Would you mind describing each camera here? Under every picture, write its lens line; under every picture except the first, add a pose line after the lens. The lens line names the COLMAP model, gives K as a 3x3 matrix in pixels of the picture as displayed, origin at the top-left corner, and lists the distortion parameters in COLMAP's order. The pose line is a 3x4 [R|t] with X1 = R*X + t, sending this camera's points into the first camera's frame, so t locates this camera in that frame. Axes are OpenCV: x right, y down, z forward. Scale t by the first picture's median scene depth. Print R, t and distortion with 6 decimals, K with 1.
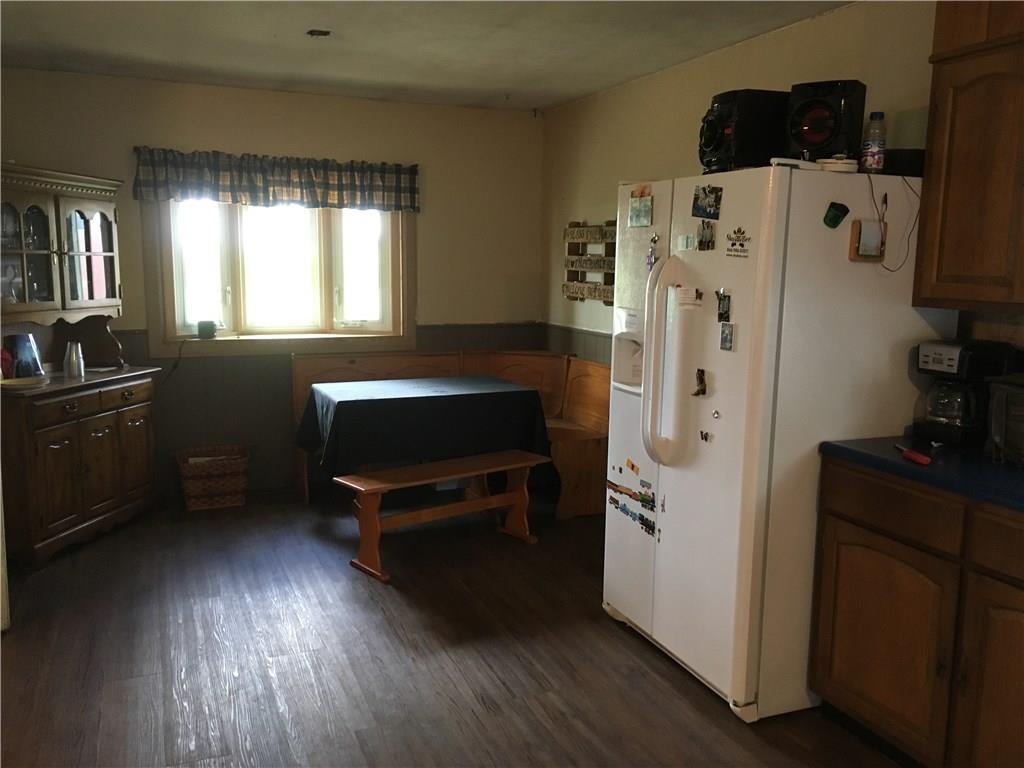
lens RADIAL K [[906.5, 0, 512.0], [0, 906.5, 384.0], [0, 0, 1]] dist [0.105426, -0.134378]
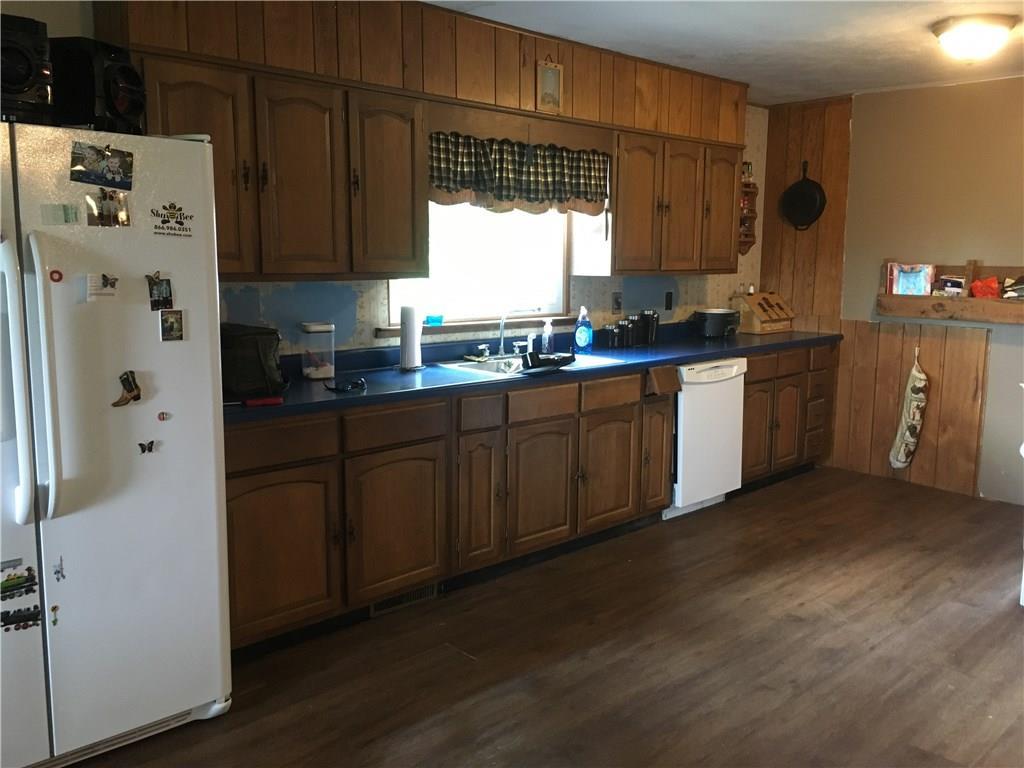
lens RADIAL K [[906.5, 0, 512.0], [0, 906.5, 384.0], [0, 0, 1]] dist [0.105426, -0.134378]
pose [[-0.384414, -0.154726, 0.910102, -0.696066], [0.110544, 0.971046, 0.211779, -0.145122], [-0.916518, 0.182017, -0.356179, 0.995302]]
